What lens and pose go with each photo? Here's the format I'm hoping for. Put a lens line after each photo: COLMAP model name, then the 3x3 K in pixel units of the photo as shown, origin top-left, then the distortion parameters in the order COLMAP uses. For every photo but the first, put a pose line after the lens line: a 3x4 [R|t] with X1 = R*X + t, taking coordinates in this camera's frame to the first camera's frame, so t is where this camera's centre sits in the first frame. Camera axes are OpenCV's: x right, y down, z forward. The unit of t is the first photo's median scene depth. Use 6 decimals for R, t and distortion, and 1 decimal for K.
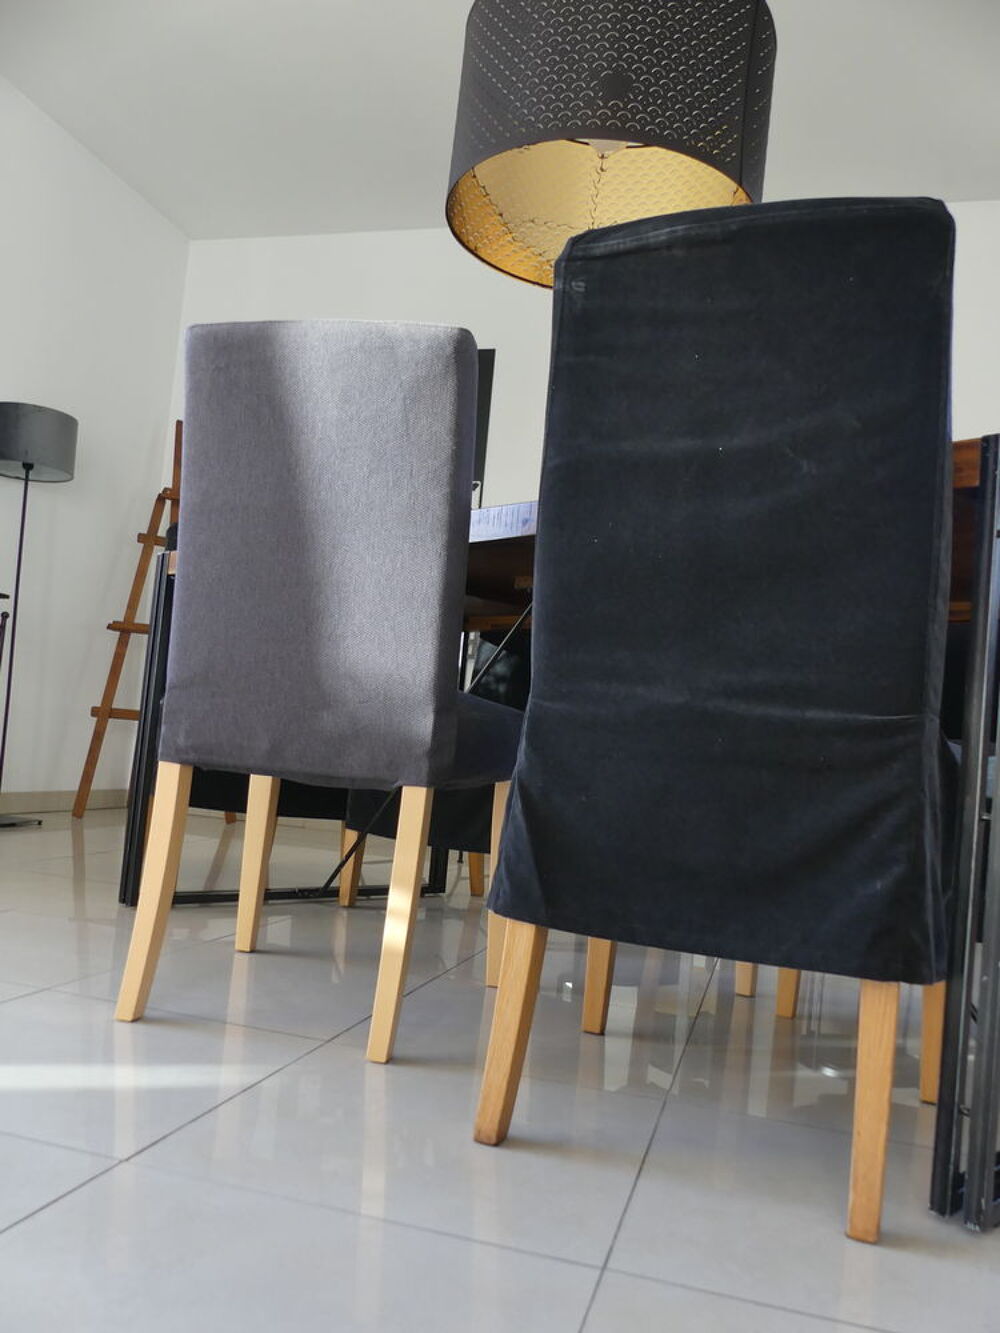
lens RADIAL K [[1039.6, 0, 501.4], [0, 1039.6, 671.0], [0, 0, 1]] dist [-0.023628, 0.036898]
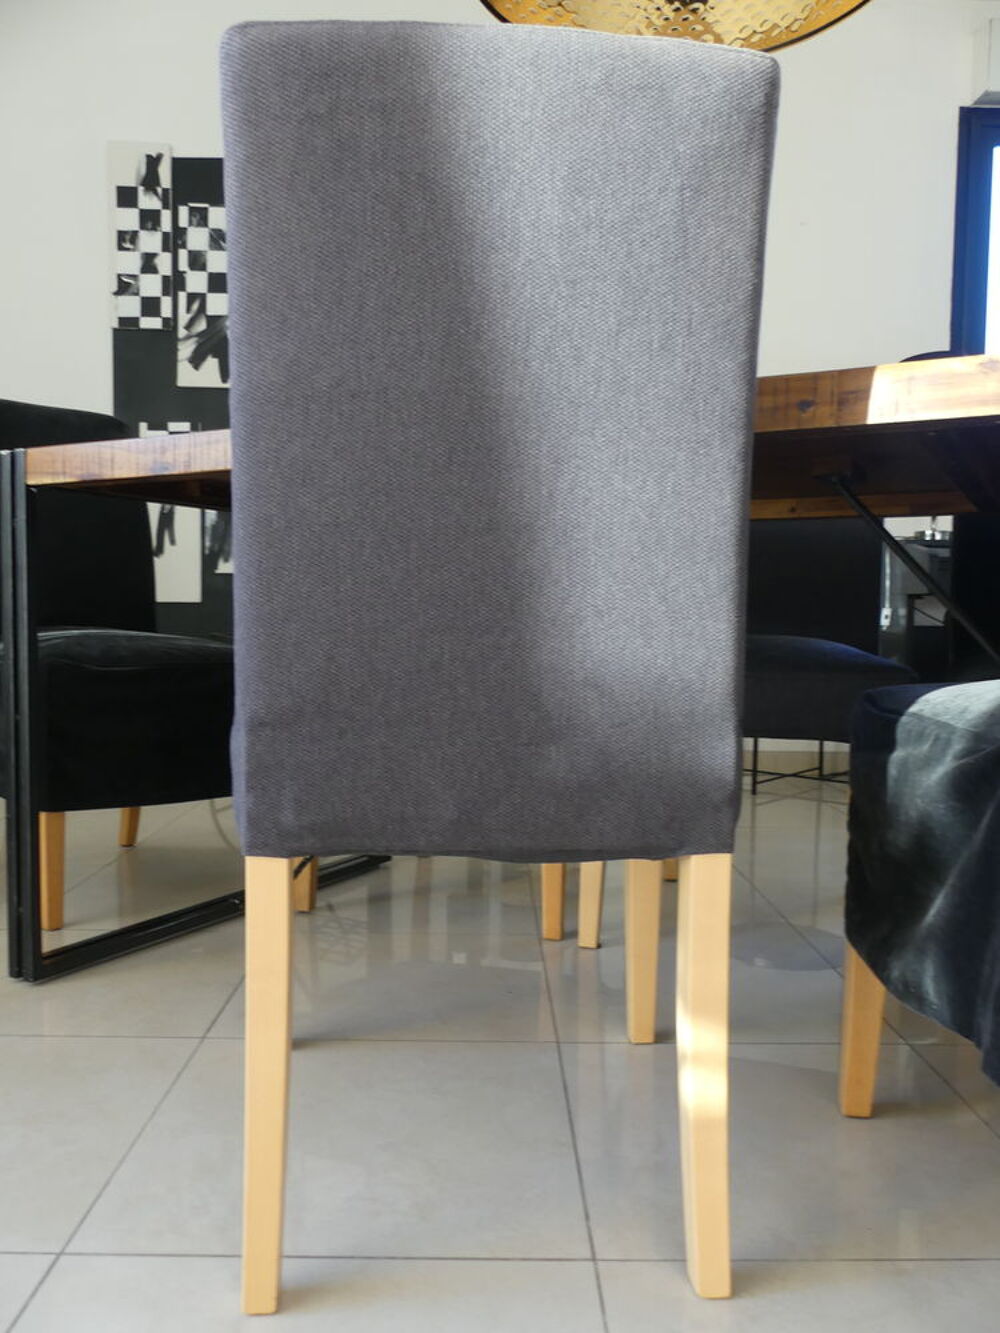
lens RADIAL K [[1039.6, 0, 509.7], [0, 1039.6, 672.1], [0, 0, 1]] dist [-0.023628, 0.036898]
pose [[0.957652, -0.092651, 0.272613, -0.357941], [0.053754, 0.987697, 0.146851, -0.092114], [-0.282865, -0.125978, 0.950851, 0.463477]]
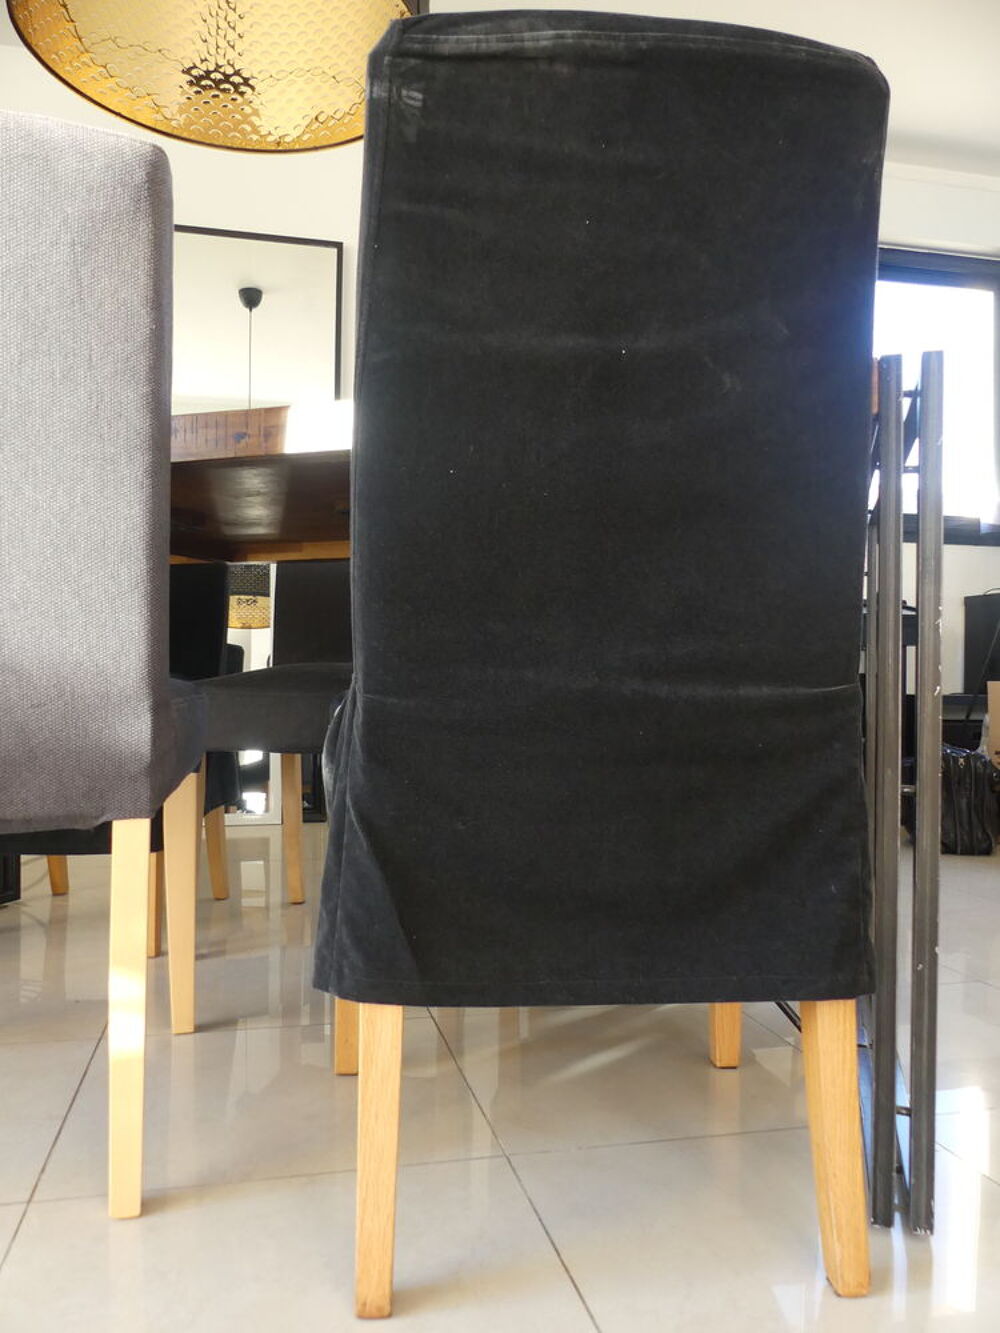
lens RADIAL K [[1039.6, 0, 491.7], [0, 1039.6, 677.7], [0, 0, 1]] dist [-0.023628, 0.036898]
pose [[0.879563, -0.083416, 0.468412, -0.190245], [0.041017, 0.994140, 0.100019, -0.043649], [-0.474010, -0.068760, 0.877830, 0.278635]]
